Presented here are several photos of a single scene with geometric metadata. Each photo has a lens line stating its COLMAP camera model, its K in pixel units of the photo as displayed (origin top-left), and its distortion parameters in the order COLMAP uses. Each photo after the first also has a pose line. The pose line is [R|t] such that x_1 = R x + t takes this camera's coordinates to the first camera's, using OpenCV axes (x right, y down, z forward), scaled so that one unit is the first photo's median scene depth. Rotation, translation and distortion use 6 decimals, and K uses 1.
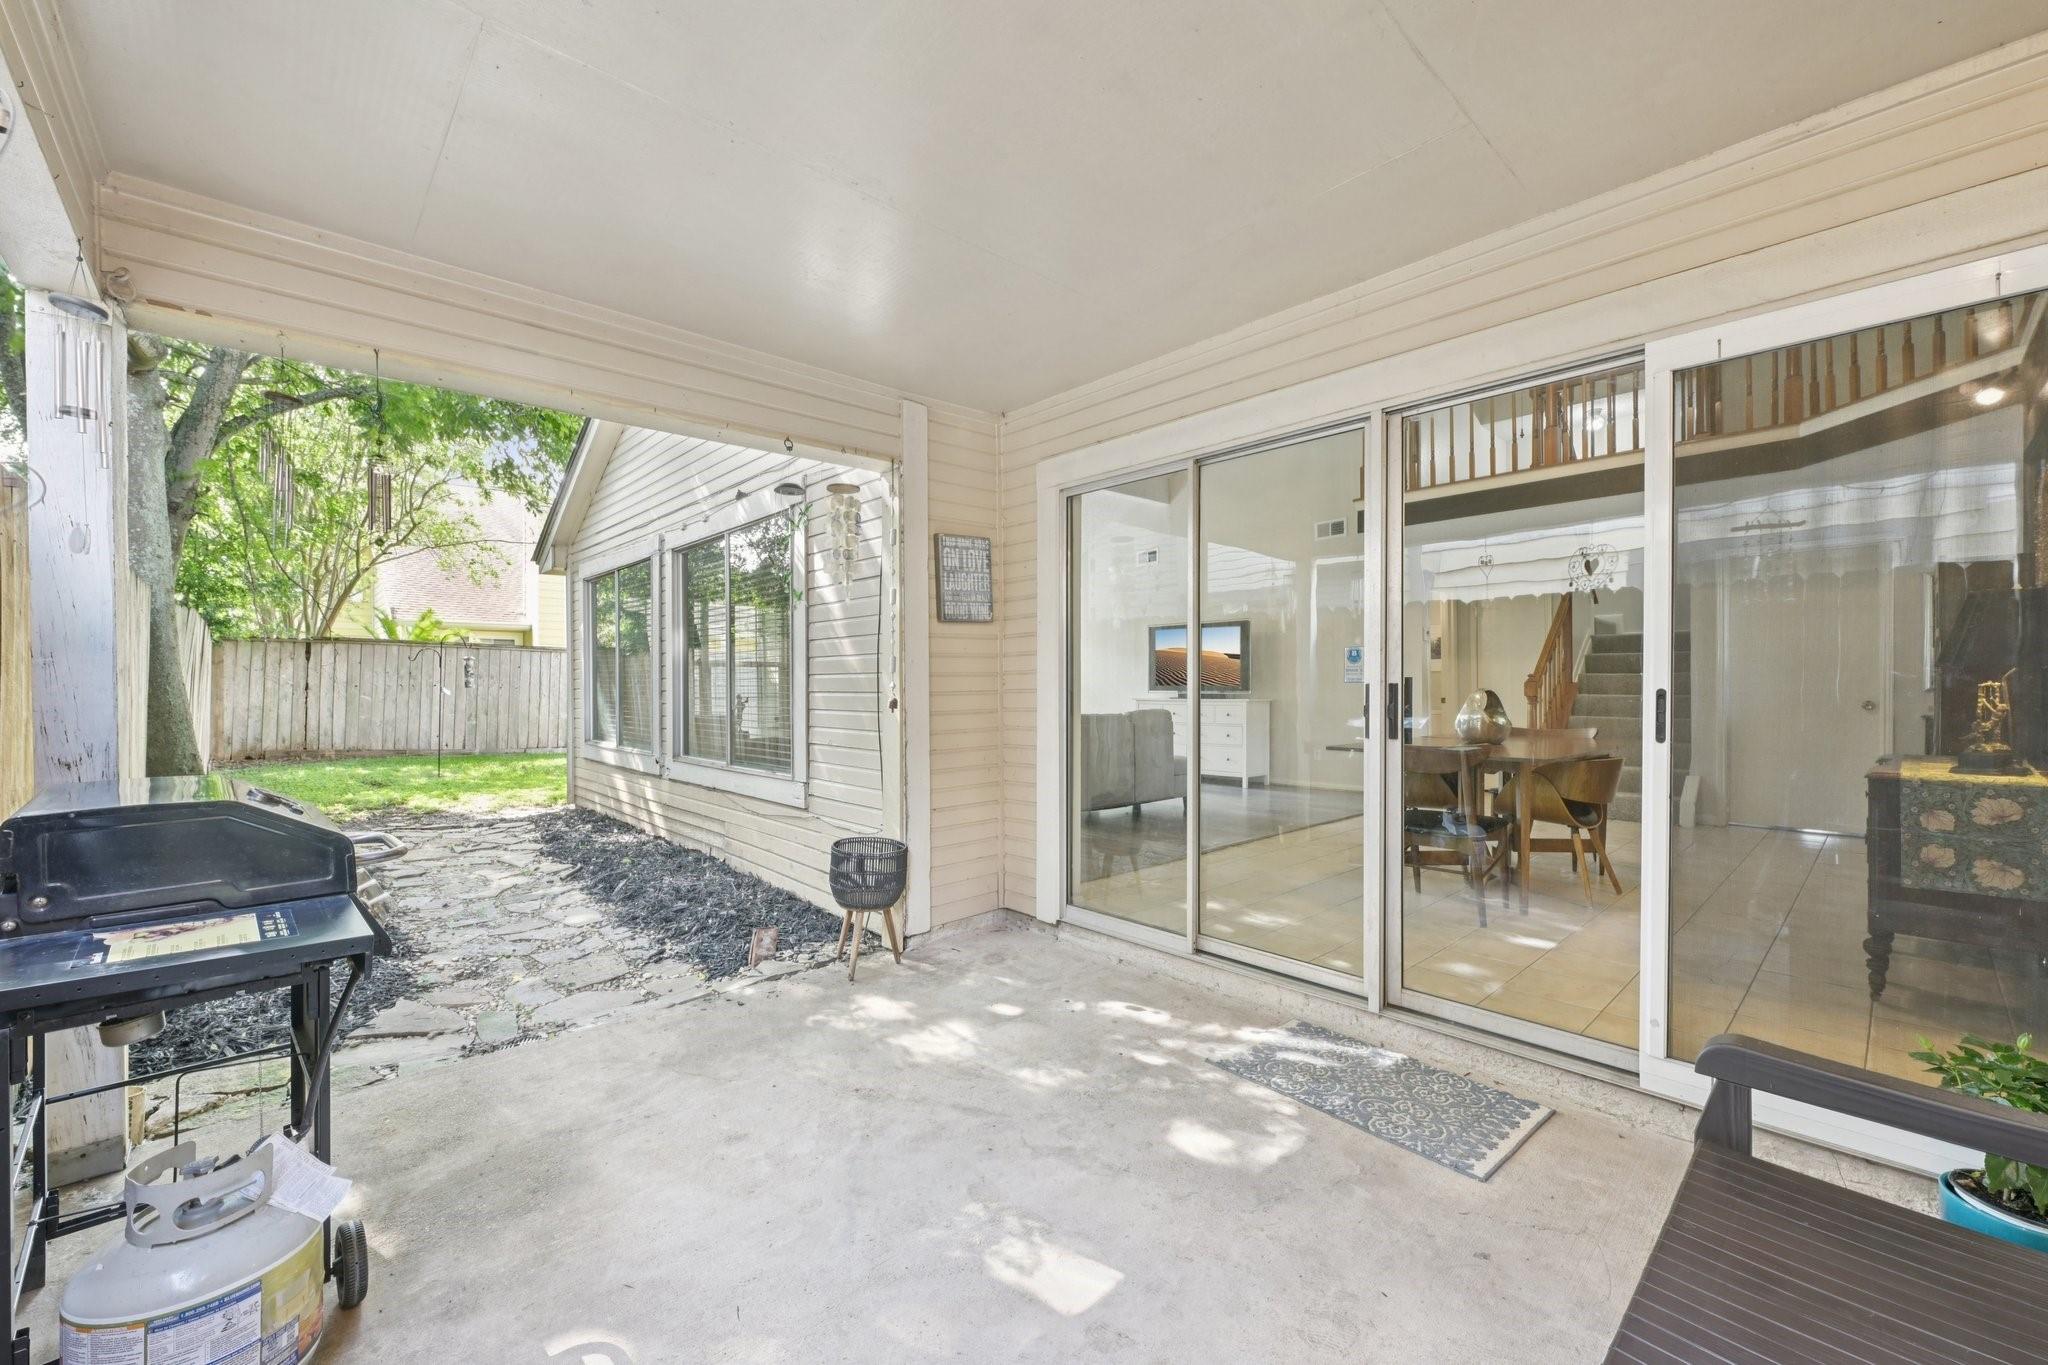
lens RADIAL K [[812.7, 0, 1029.1], [0, 812.7, 688.6], [0, 0, 1]] dist [0.000024, 0.000114]
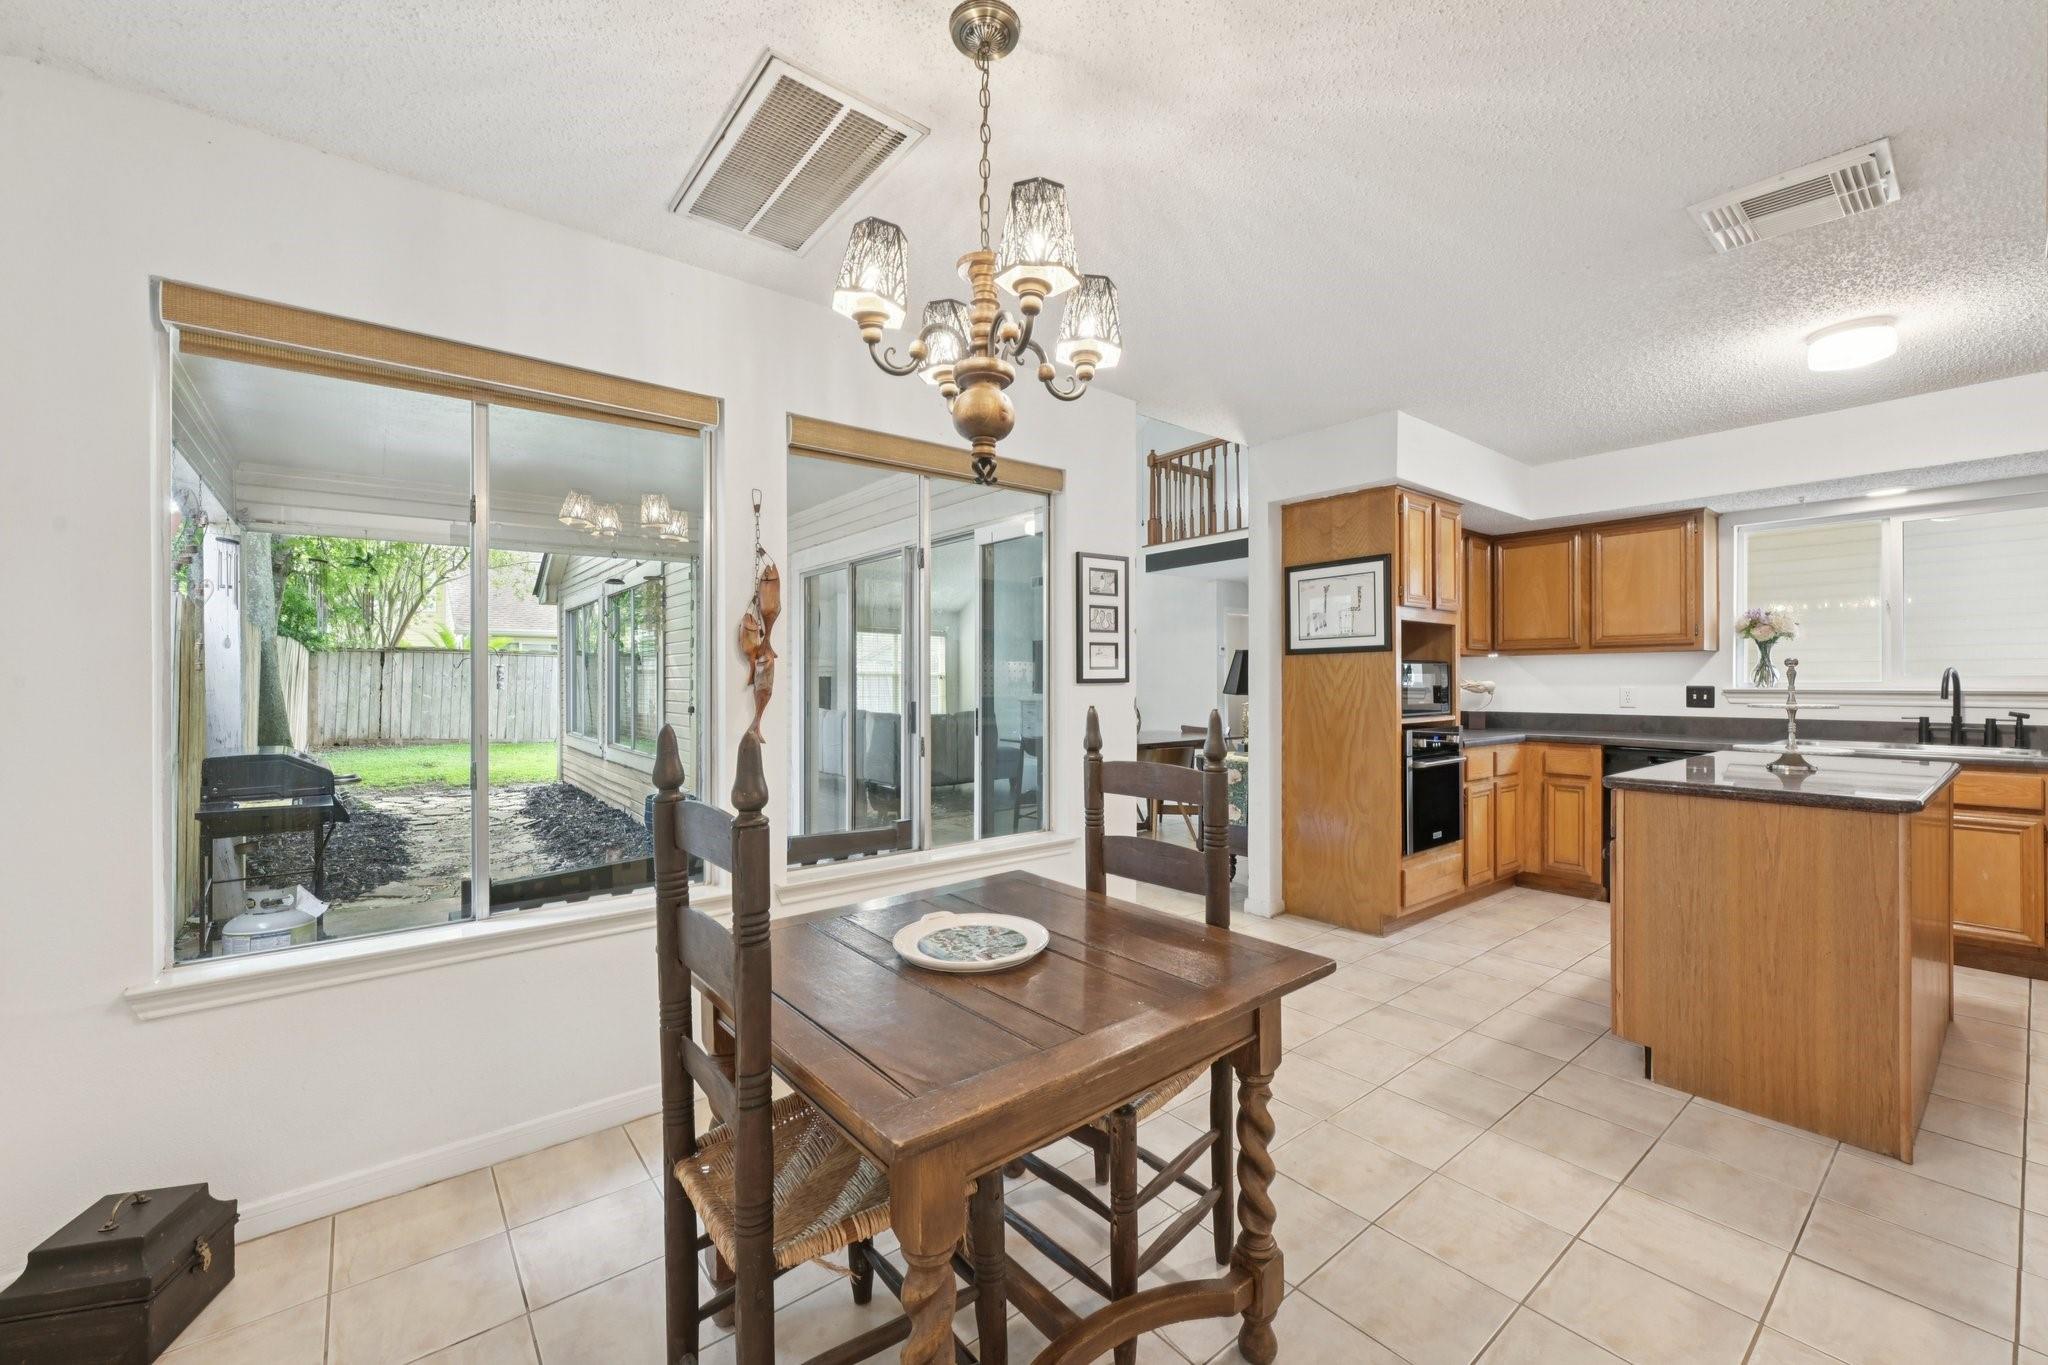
lens RADIAL K [[814.4, 0, 1028.1], [0, 814.4, 680.3], [0, 0, 1]] dist [0.000055, -0.000009]
pose [[0.997391, 0.000807, -0.072189, 0.250597], [-0.001011, 0.999996, -0.002791, -0.014718], [0.072186, 0.002857, 0.997387, -0.226051]]
